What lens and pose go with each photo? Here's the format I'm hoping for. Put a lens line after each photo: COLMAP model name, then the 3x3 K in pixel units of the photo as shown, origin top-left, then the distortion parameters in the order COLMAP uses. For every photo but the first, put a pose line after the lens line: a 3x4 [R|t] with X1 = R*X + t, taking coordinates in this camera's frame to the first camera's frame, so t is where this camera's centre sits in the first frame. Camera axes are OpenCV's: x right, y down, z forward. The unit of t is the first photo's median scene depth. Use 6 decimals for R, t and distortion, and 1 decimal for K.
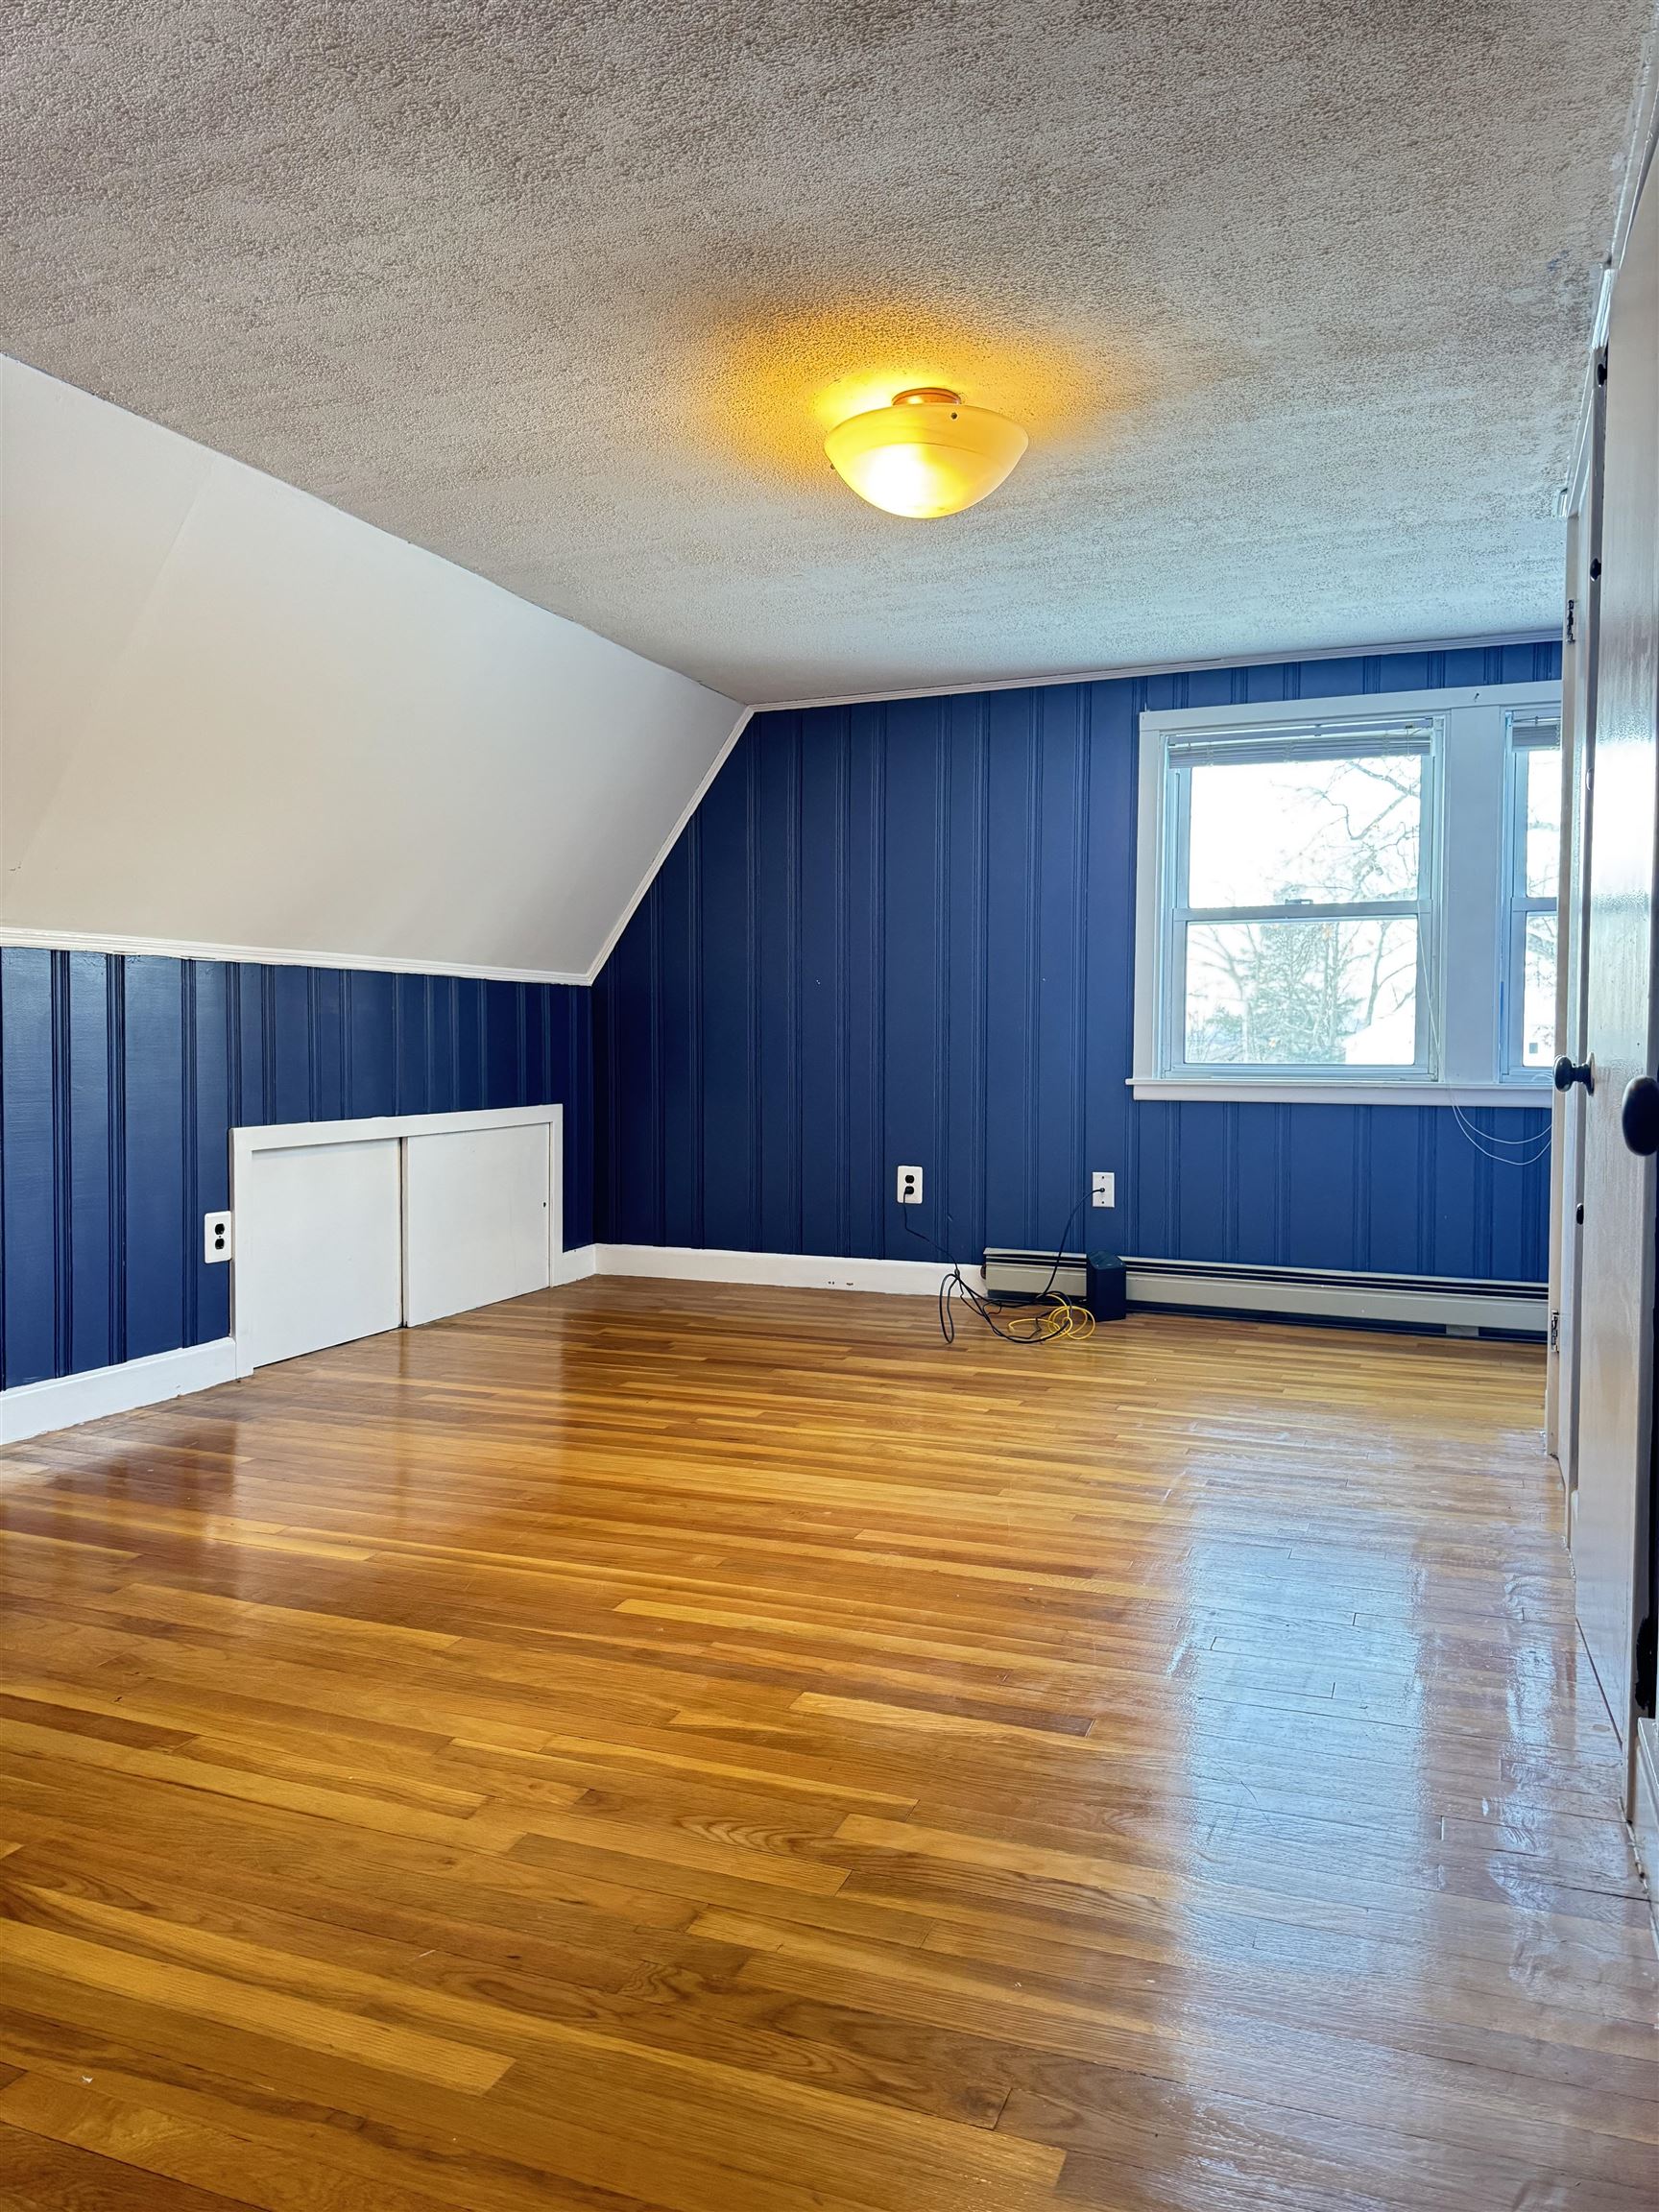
lens RADIAL K [[1562.3, 0, 829.5], [0, 1562.3, 1106.0], [0, 0, 1]] dist [0.079242, -0.115928]
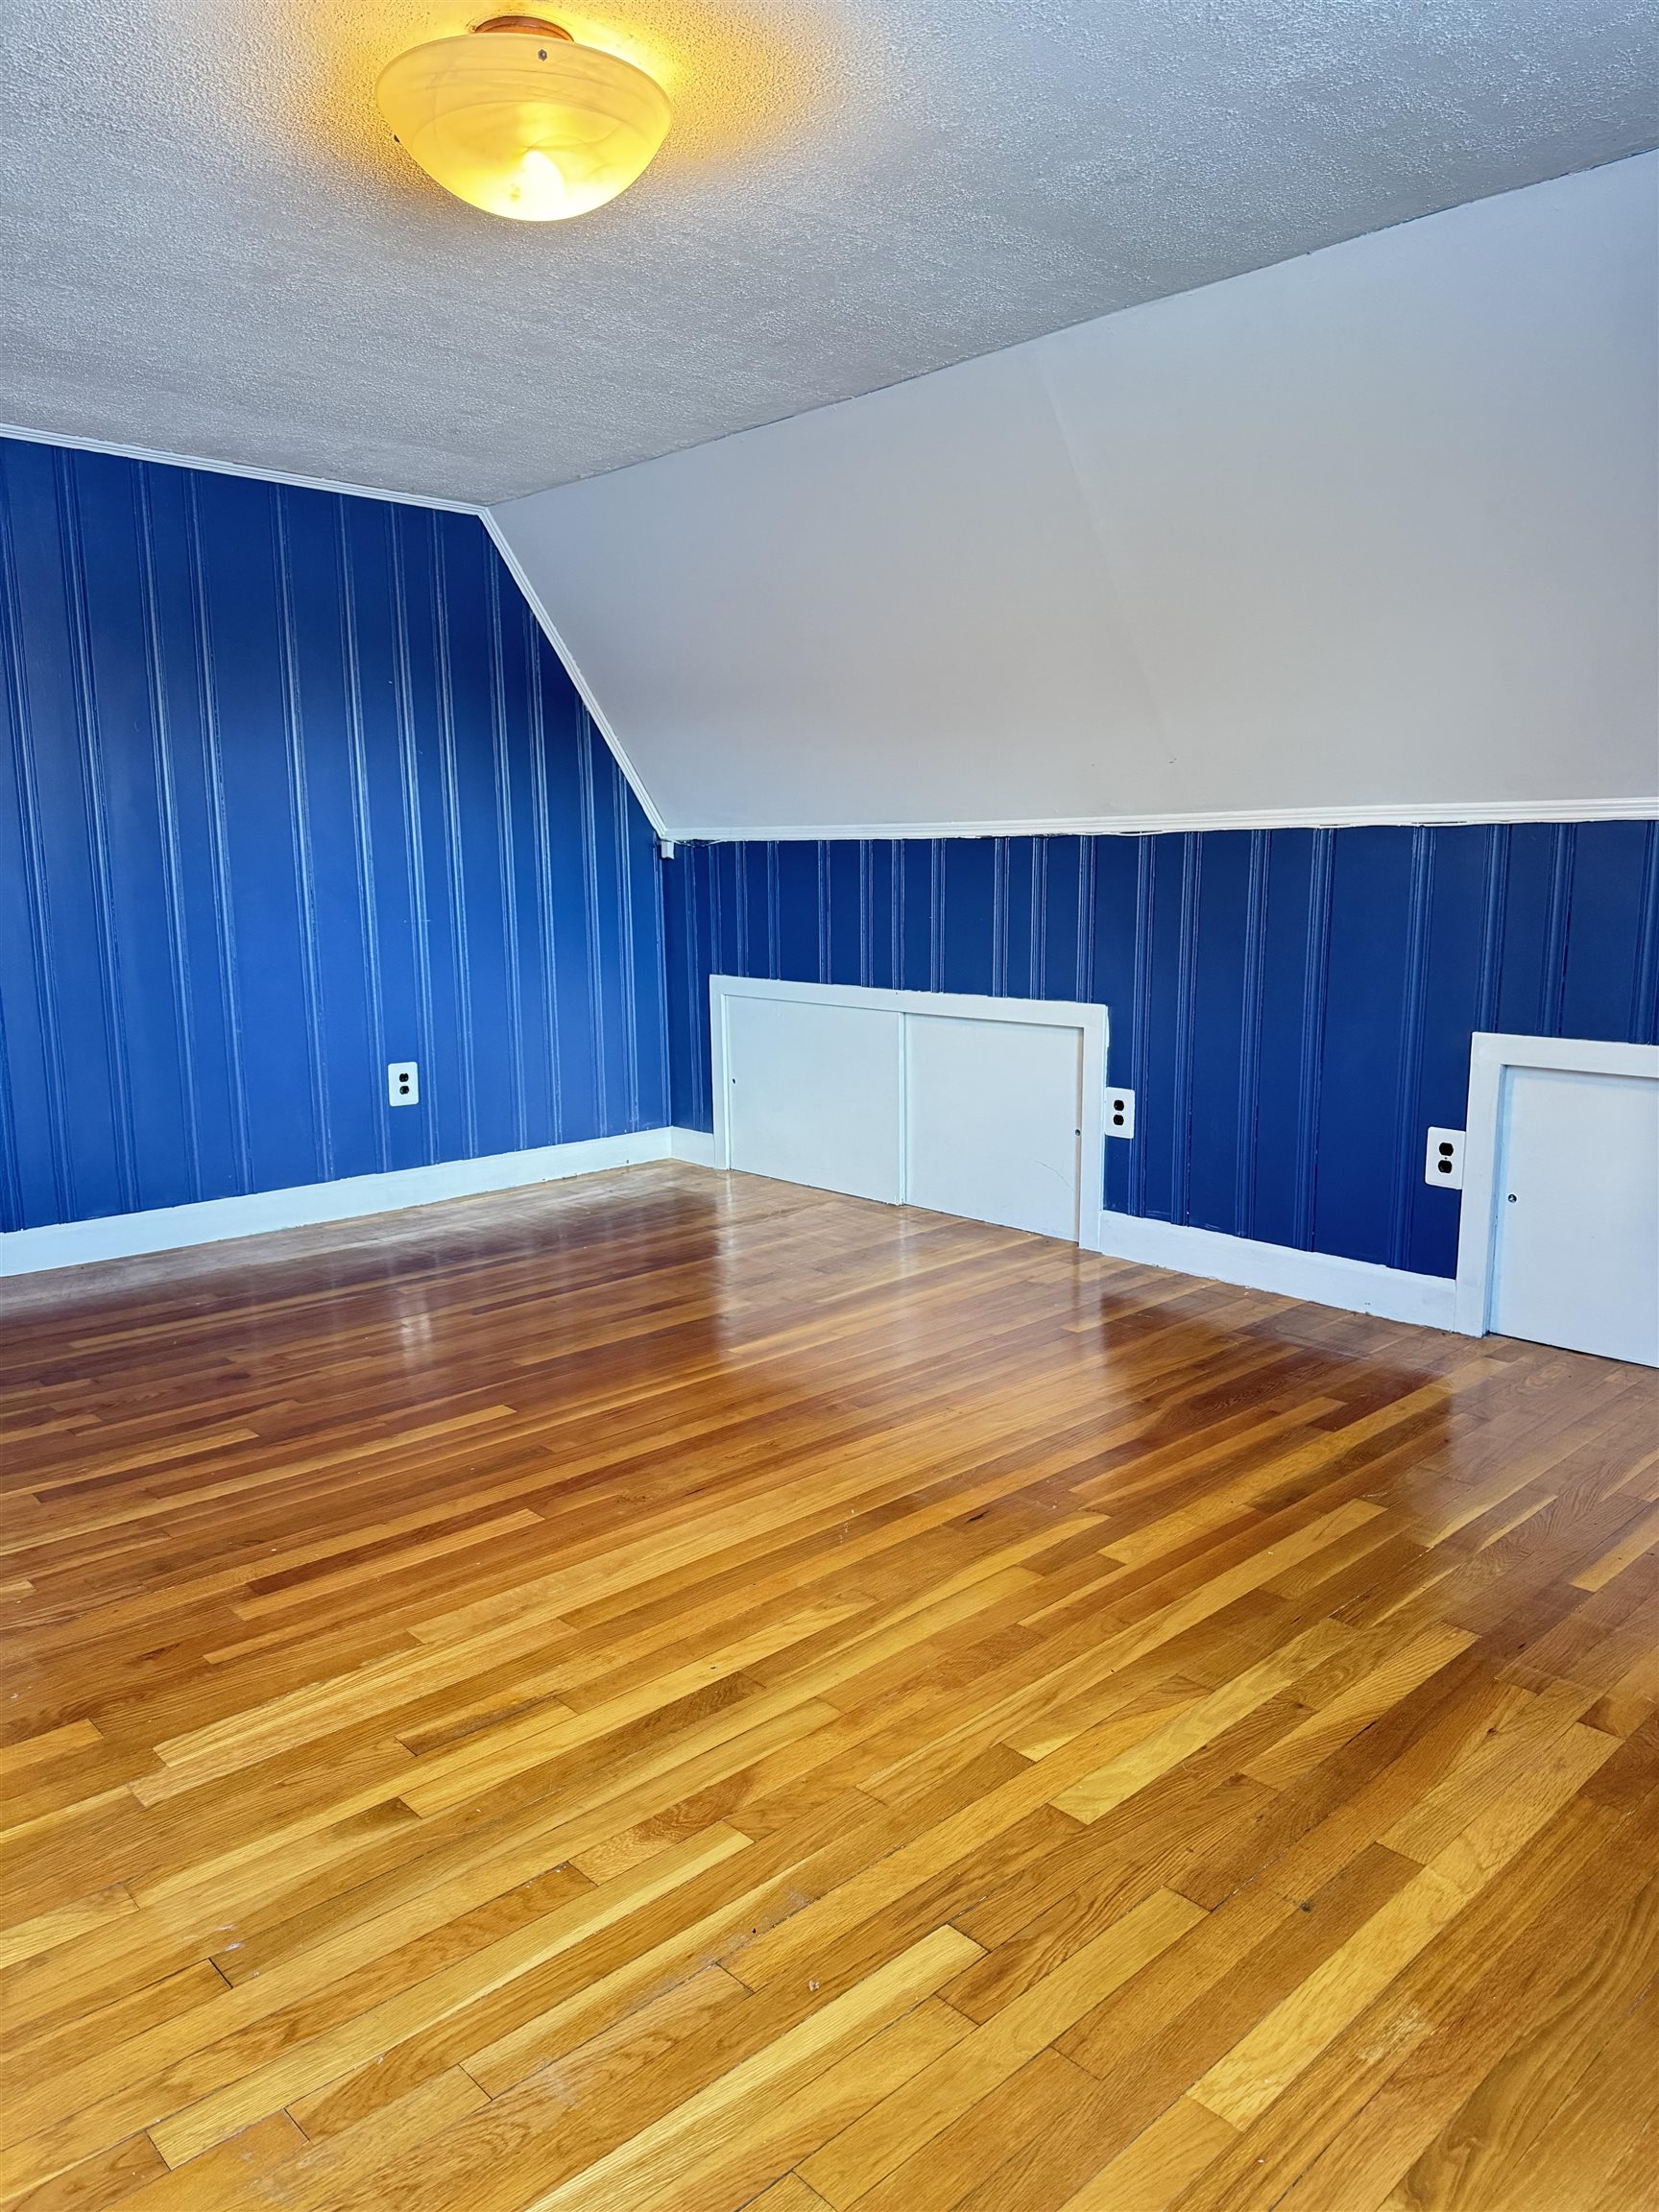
lens RADIAL K [[1574.5, 0, 829.5], [0, 1574.5, 1106.0], [0, 0, 1]] dist [-0.000461, -0.198881]
pose [[-0.415099, 0.125176, -0.901124, 0.557651], [-0.051744, 0.985638, 0.160752, -0.068289], [0.908304, 0.113356, -0.402660, 1.192662]]
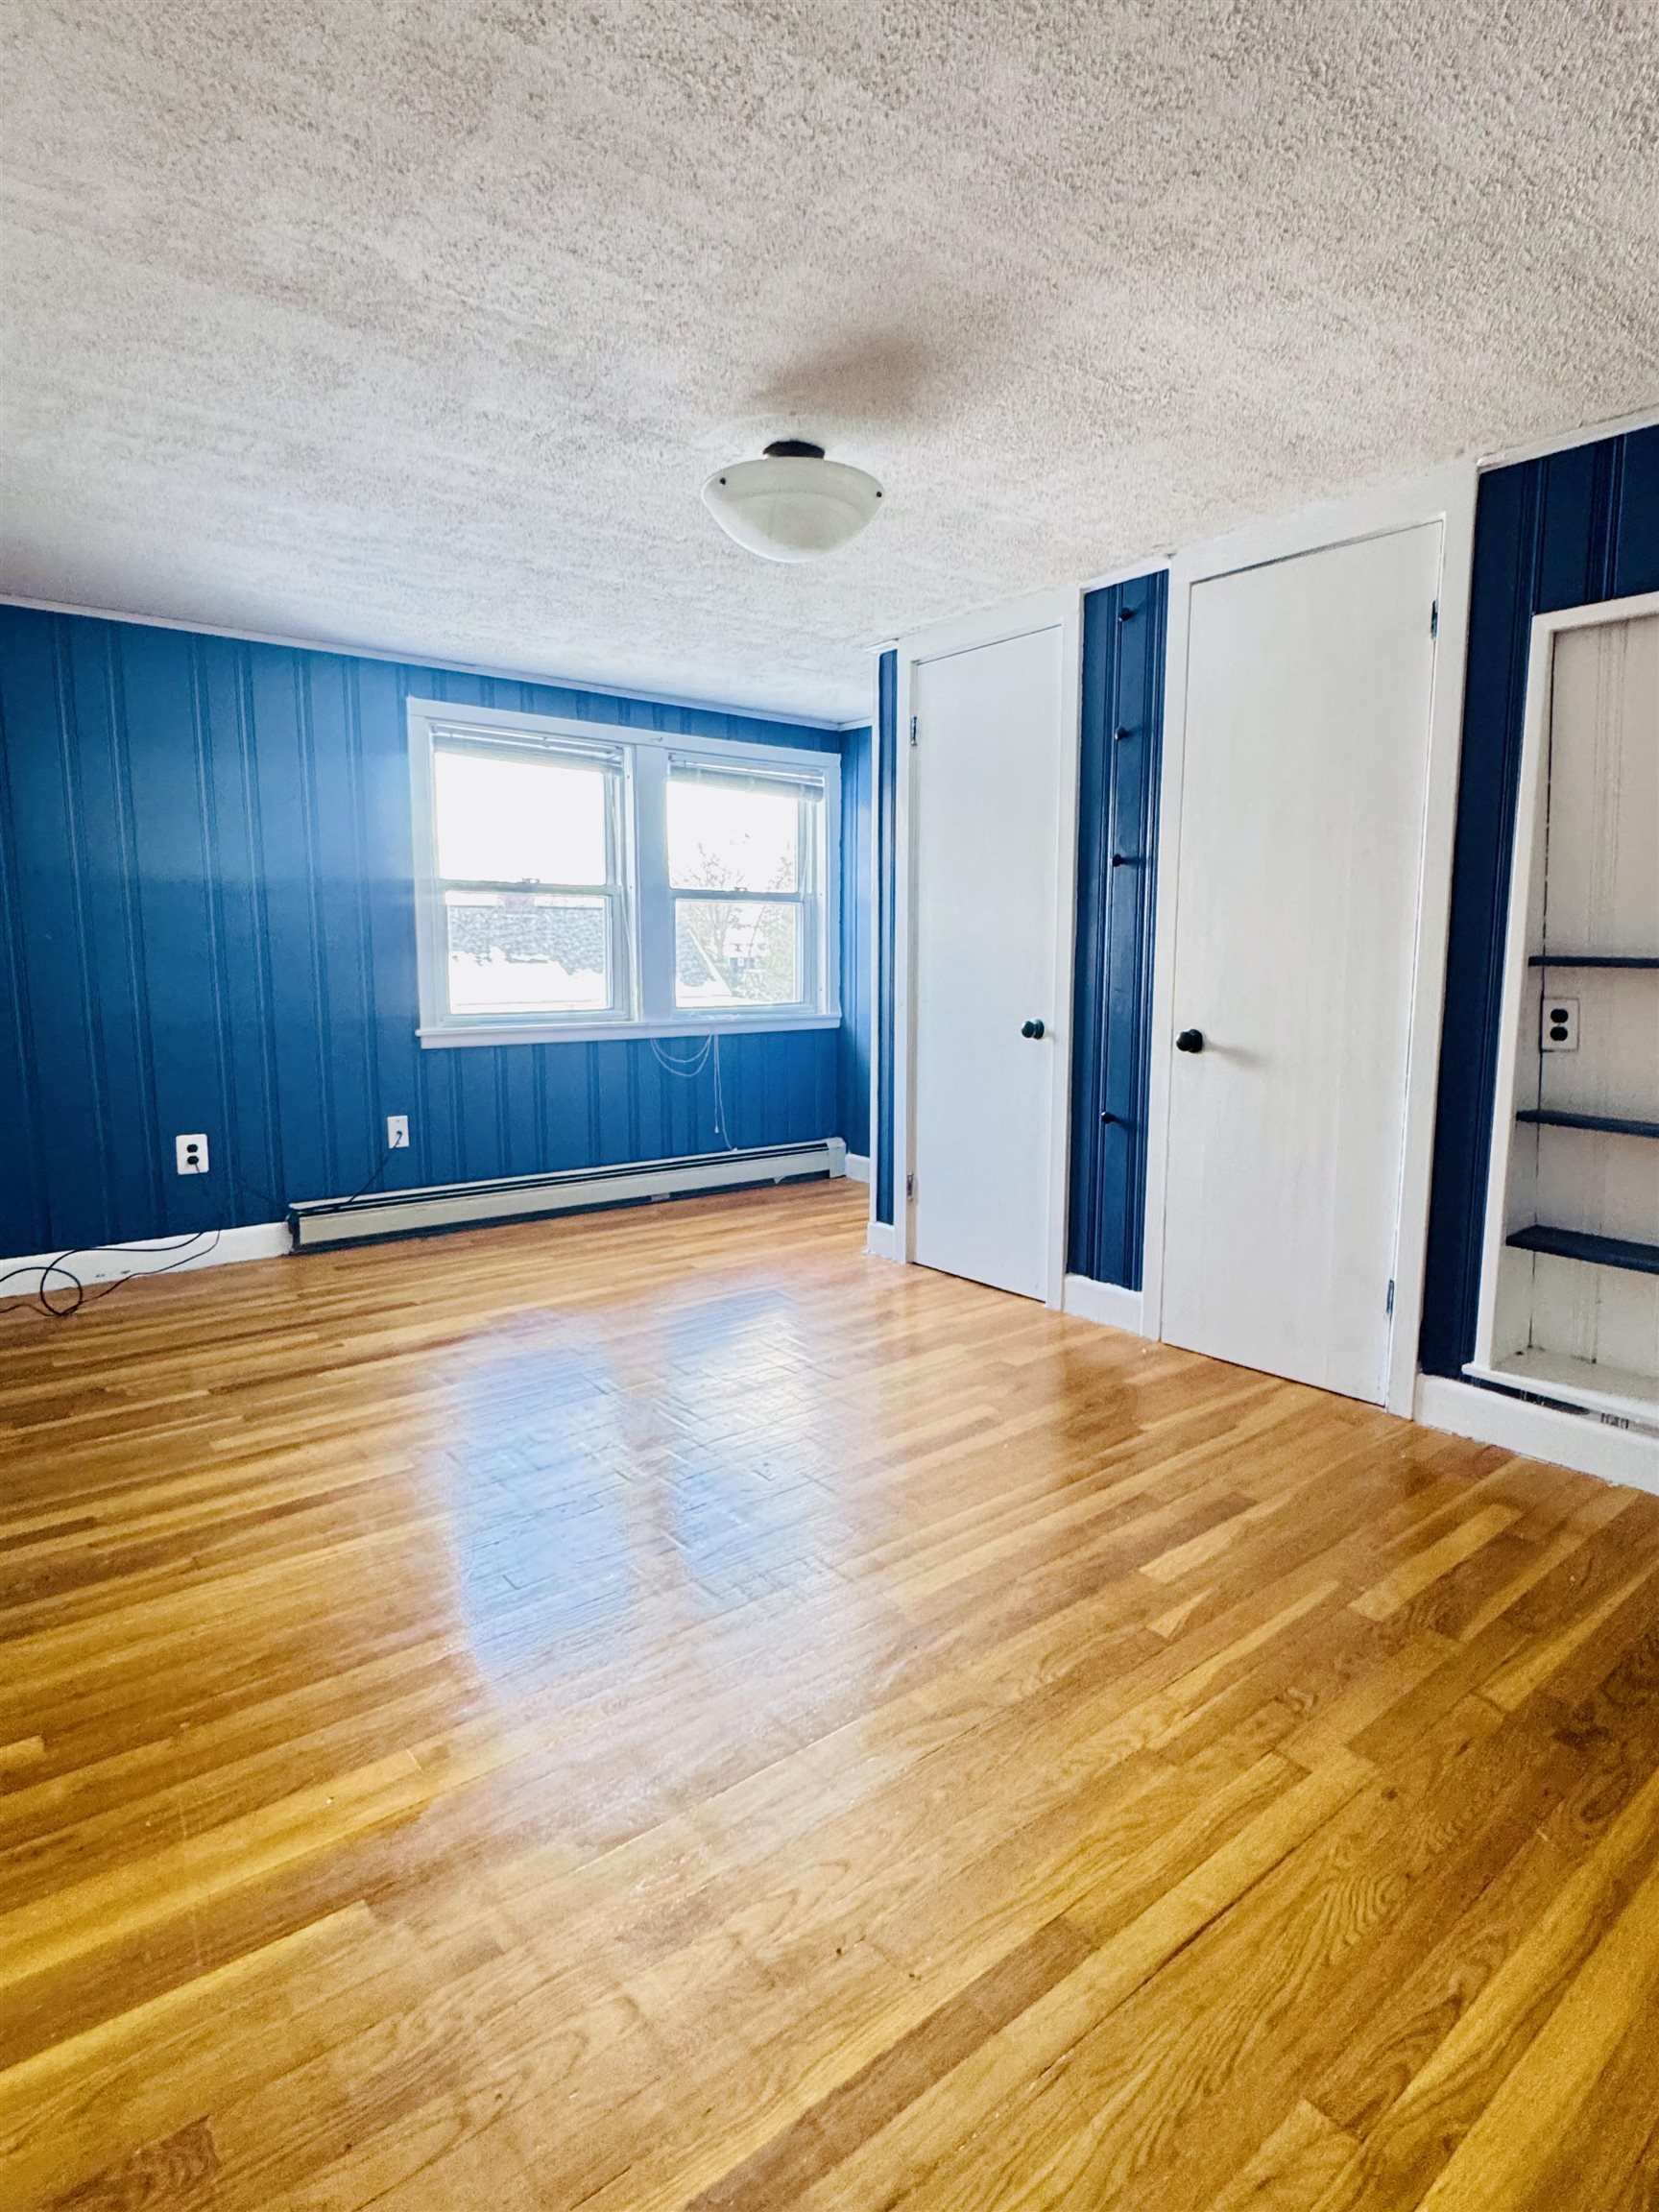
lens RADIAL K [[1178.7, 0, 829.5], [0, 1178.7, 1106.0], [0, 0, 1]] dist [0.000260, -0.000115]
pose [[0.486184, -0.121330, 0.865392, -0.588784], [0.032907, 0.992154, 0.120615, -0.081996], [-0.873236, -0.030164, 0.486362, 0.485525]]
